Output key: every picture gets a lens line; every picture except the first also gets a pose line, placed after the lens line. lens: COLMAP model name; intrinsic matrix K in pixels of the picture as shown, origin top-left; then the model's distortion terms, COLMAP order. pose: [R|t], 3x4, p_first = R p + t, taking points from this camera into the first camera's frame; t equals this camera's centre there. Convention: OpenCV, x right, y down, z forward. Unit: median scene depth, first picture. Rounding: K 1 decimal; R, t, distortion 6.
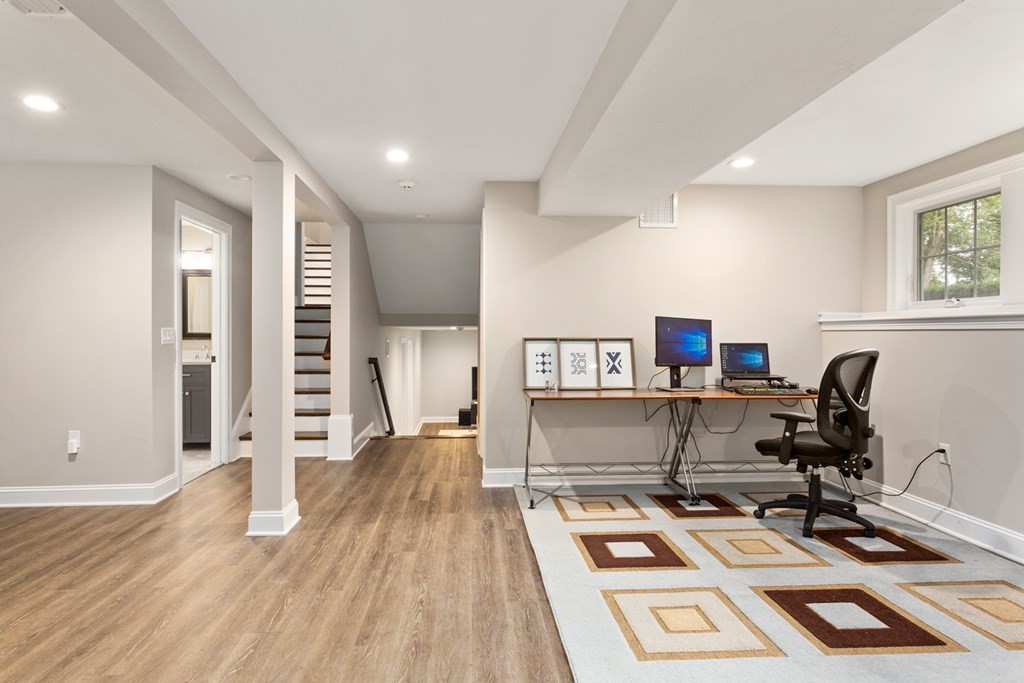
lens RADIAL K [[571.3, 0, 506.6], [0, 571.3, 331.1], [0, 0, 1]] dist [0.004886, 0.002071]
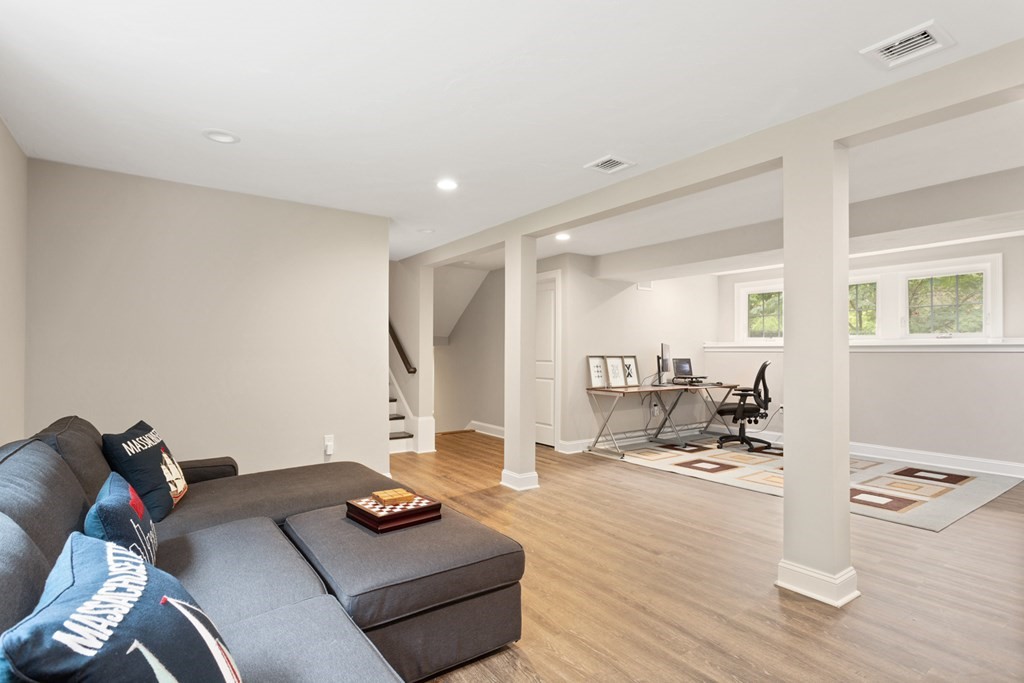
lens RADIAL K [[524.5, 0, 516.7], [0, 524.5, 345.7], [0, 0, 1]] dist [0.001132, 0.000051]
pose [[0.836212, 0.011028, 0.548296, -0.920976], [-0.007415, 0.999934, -0.008803, -0.000653], [-0.548357, 0.003296, 0.836238, -0.088539]]
